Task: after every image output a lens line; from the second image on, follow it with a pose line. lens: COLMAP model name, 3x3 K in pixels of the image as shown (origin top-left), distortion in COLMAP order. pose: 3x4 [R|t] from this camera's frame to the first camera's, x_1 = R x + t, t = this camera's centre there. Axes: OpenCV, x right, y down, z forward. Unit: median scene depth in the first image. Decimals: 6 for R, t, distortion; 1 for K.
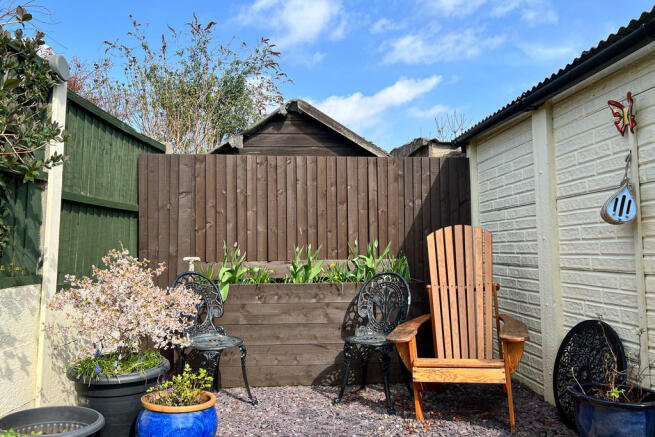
lens RADIAL K [[489.8, 0, 325.5], [0, 489.8, 223.2], [0, 0, 1]] dist [0.006772, -0.003502]
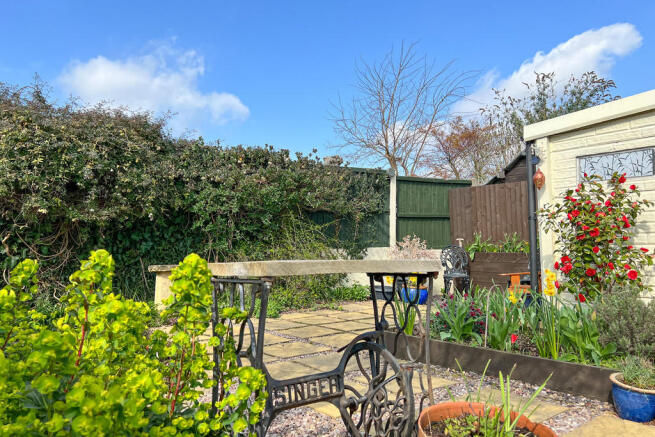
lens RADIAL K [[489.8, 0, 328.0], [0, 489.8, 217.6], [0, 0, 1]] dist [0.006772, -0.003502]
pose [[0.484132, -0.037621, -0.874186, 1.699502], [0.047691, 0.998725, -0.016568, -0.019021], [0.873694, -0.033669, 0.485309, -0.689264]]
